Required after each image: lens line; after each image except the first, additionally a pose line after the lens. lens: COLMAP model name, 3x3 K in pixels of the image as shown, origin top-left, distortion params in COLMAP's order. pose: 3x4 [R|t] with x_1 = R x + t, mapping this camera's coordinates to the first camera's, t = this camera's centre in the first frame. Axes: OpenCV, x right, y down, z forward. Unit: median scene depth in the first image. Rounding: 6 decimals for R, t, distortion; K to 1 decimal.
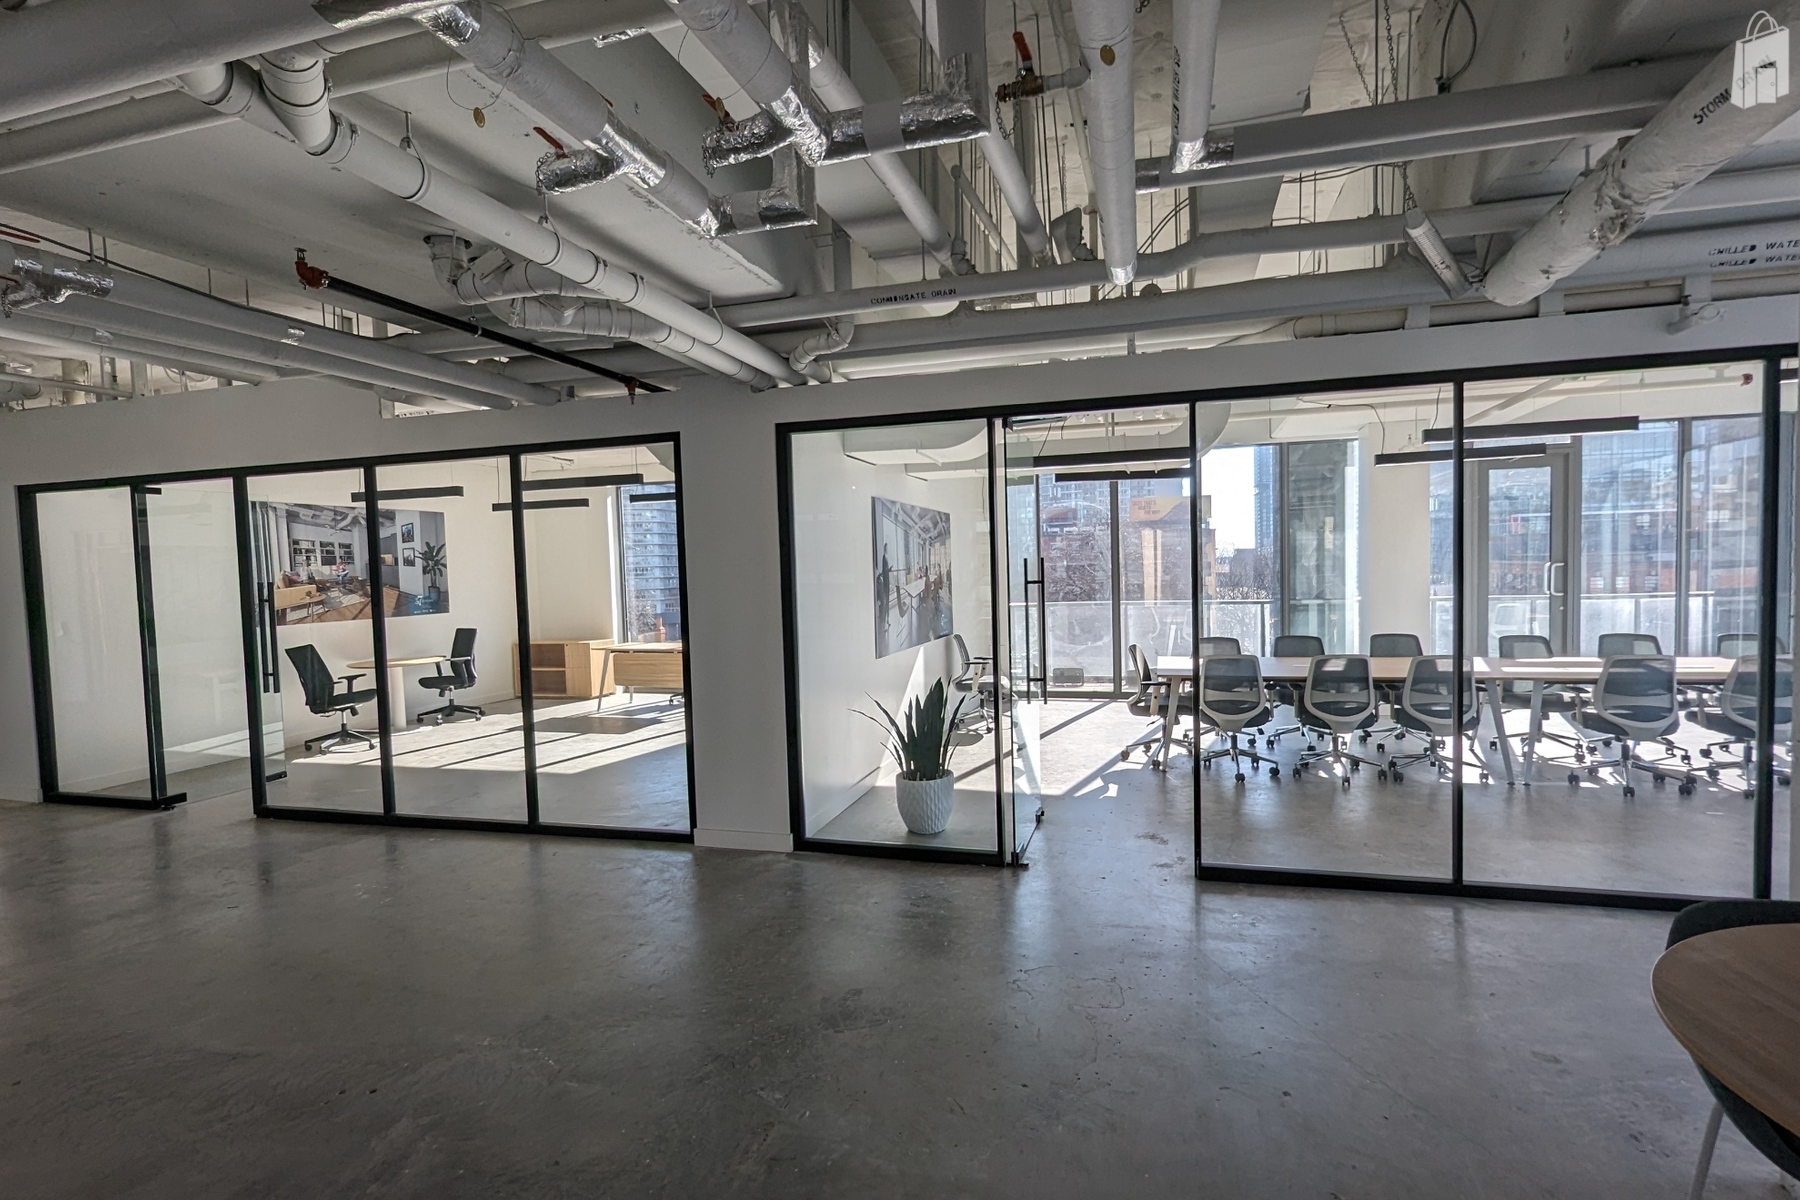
lens RADIAL K [[875.0, 0, 905.9], [0, 875.0, 603.7], [0, 0, 1]] dist [0.000631, -0.000641]
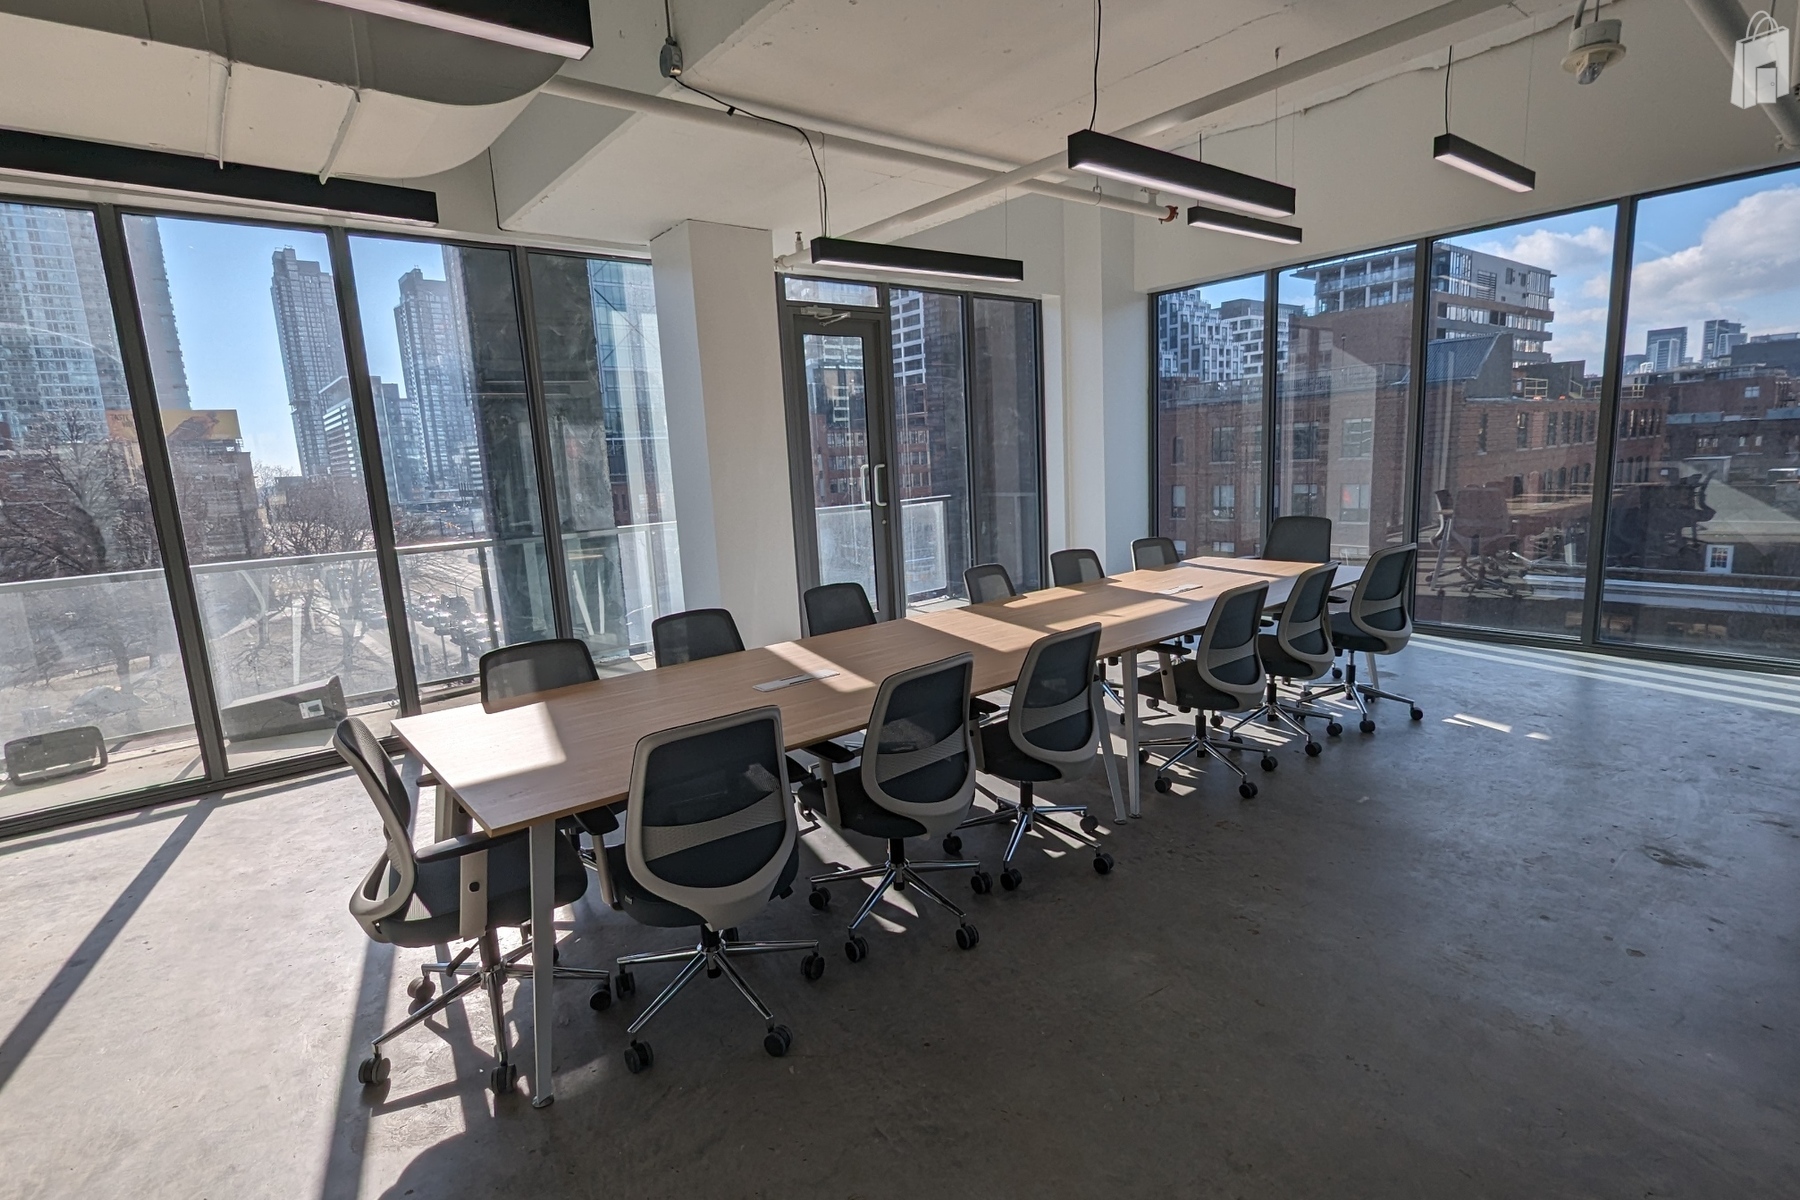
lens RADIAL K [[875.0, 0, 907.1], [0, 875.0, 601.1], [0, 0, 1]] dist [0.000631, -0.000641]
pose [[0.555200, -0.141021, 0.819674, 0.099026], [0.073925, 0.989987, 0.120250, -0.016938], [-0.828425, -0.006169, 0.560066, 0.534459]]
